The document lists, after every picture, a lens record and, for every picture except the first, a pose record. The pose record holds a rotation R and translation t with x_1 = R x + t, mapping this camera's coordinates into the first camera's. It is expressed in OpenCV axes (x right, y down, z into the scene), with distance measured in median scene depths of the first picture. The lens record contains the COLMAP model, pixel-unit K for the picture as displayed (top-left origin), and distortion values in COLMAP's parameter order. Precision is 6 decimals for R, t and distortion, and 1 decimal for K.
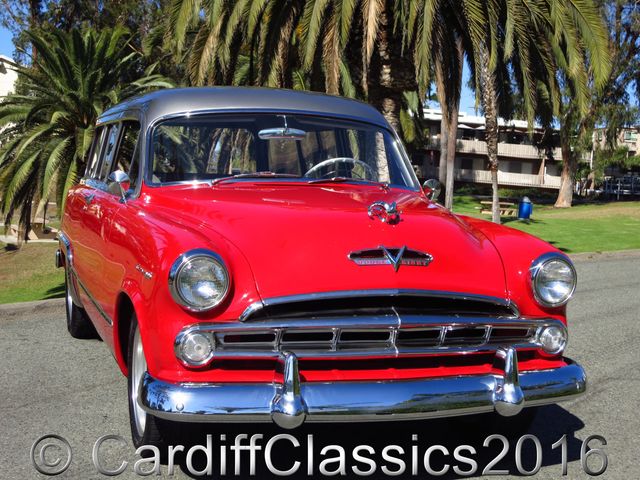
lens RADIAL K [[1011.0, 0, 324.6], [0, 1011.0, 236.5], [0, 0, 1]] dist [-0.166324, 0.000000]
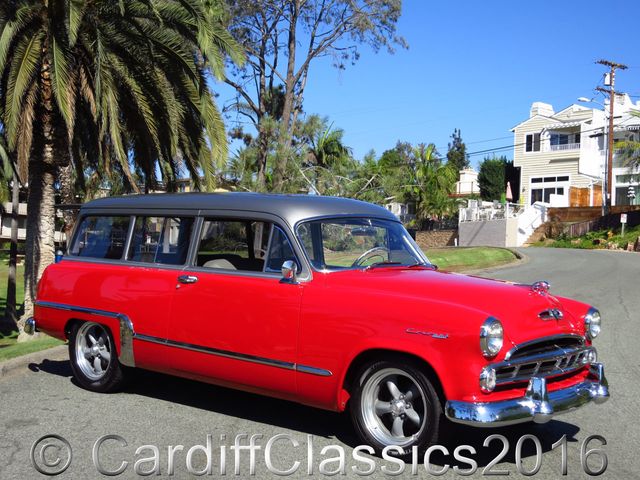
lens RADIAL K [[870.2, 0, 303.4], [0, 870.2, 237.1], [0, 0, 1]] dist [-0.116285, 0.000000]
pose [[0.860389, -0.000431, 0.509638, -0.206059], [0.026484, 0.998686, -0.043866, -0.011729], [-0.508949, 0.051239, 0.859270, -0.004925]]
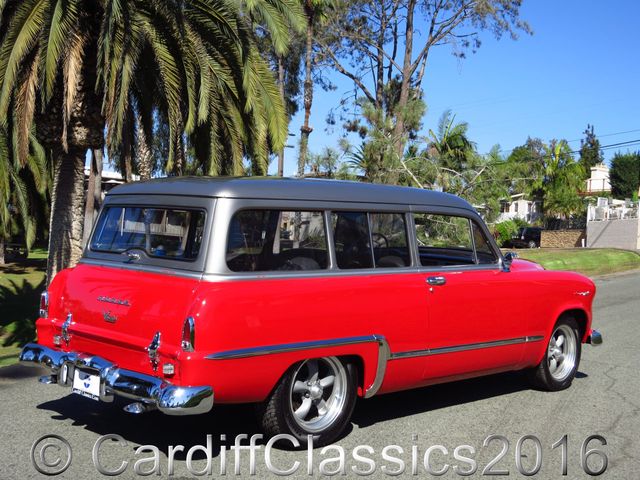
lens RADIAL K [[870.2, 0, 320.9], [0, 870.2, 230.6], [0, 0, 1]] dist [-0.116285, 0.000000]
pose [[0.919375, 0.014489, 0.393114, -0.050186], [0.005858, 0.998706, -0.050509, -0.018553], [-0.393338, 0.048740, 0.918101, 0.123639]]
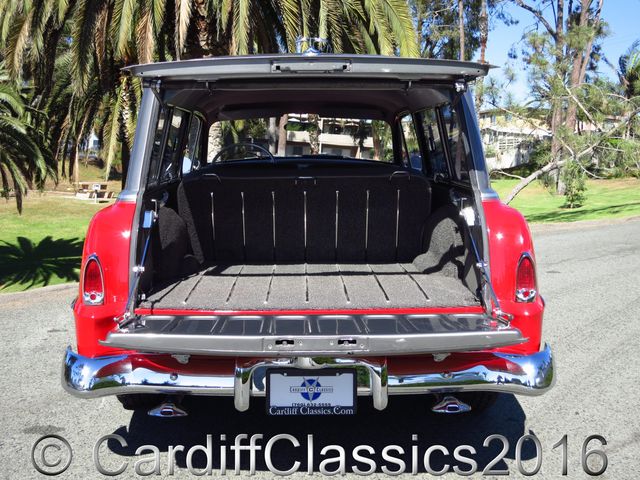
lens RADIAL K [[801.0, 0, 316.3], [0, 801.0, 243.7], [0, 0, 1]] dist [-0.100339, 0.000000]
pose [[0.987106, -0.020323, 0.158771, 0.042552], [0.013341, 0.998902, 0.044917, -0.012723], [-0.159509, -0.042220, 0.986293, 0.176992]]
